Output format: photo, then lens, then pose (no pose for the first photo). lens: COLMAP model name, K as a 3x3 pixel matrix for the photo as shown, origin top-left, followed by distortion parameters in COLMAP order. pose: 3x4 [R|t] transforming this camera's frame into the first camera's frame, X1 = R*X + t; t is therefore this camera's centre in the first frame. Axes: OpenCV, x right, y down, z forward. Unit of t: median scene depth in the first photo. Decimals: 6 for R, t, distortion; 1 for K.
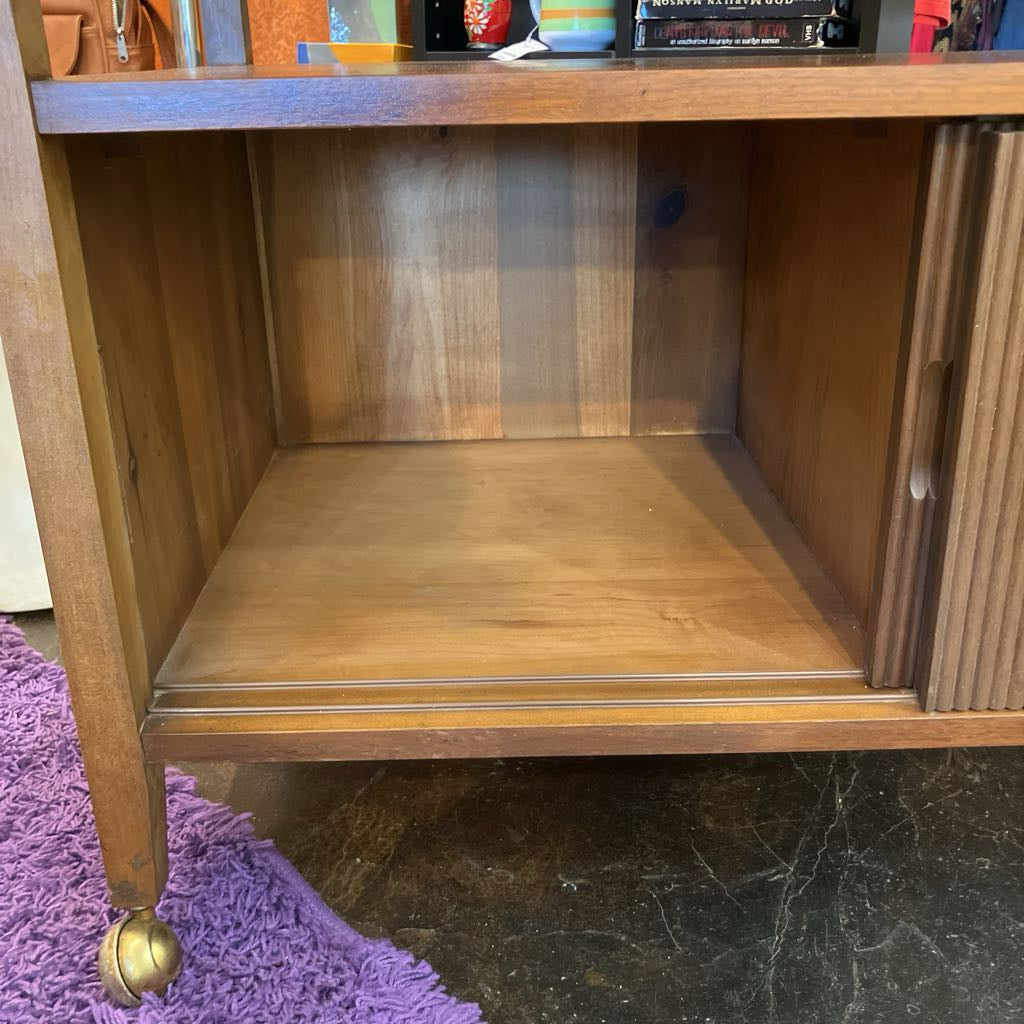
lens RADIAL K [[1130.7, 0, 515.3], [0, 1130.7, 505.5], [0, 0, 1]] dist [0.006924, 0.000000]
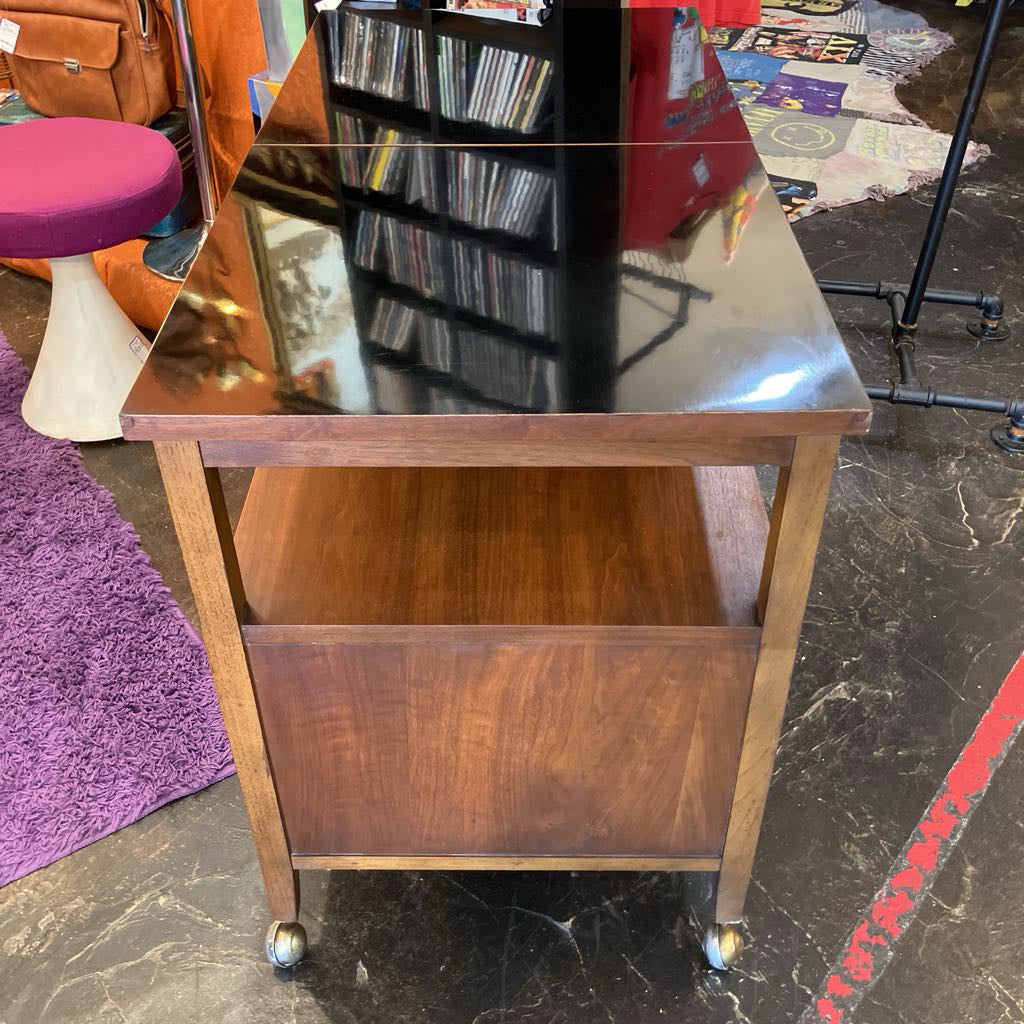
lens RADIAL K [[1130.7, 0, 516.1], [0, 1130.7, 505.8], [0, 0, 1]] dist [0.006924, 0.000000]
pose [[0.988617, 0.103382, -0.109309, 0.680398], [-0.067936, 0.954982, 0.288780, -0.562400], [0.134243, -0.278067, 0.951135, -0.981239]]
